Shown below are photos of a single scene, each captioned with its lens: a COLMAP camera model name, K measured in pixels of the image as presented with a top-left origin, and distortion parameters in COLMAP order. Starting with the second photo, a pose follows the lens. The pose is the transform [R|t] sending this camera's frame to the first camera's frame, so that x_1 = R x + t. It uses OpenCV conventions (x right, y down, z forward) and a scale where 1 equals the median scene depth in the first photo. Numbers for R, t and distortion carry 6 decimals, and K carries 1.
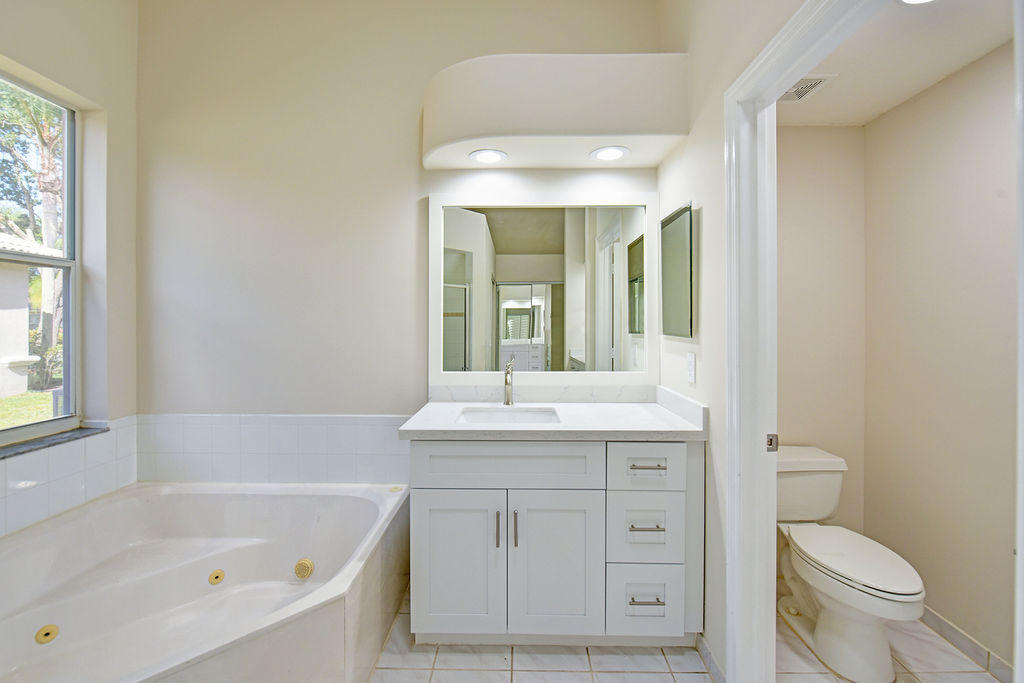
lens RADIAL K [[424.9, 0, 511.9], [0, 424.9, 322.6], [0, 0, 1]] dist [-0.000612, -0.000176]
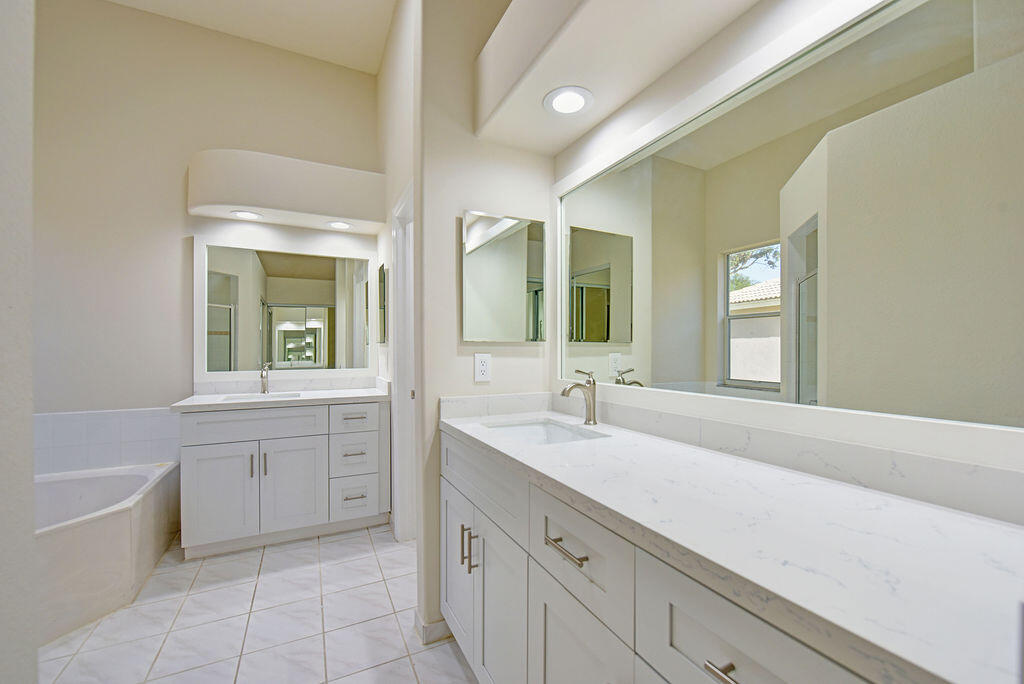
lens RADIAL K [[411.7, 0, 510.8], [0, 411.7, 345.9], [0, 0, 1]] dist [-0.008475, -0.000164]
pose [[0.884822, -0.000774, 0.465928, 0.084936], [0.002403, 0.999993, -0.002902, 0.046520], [-0.465922, 0.003687, 0.884818, -0.611148]]
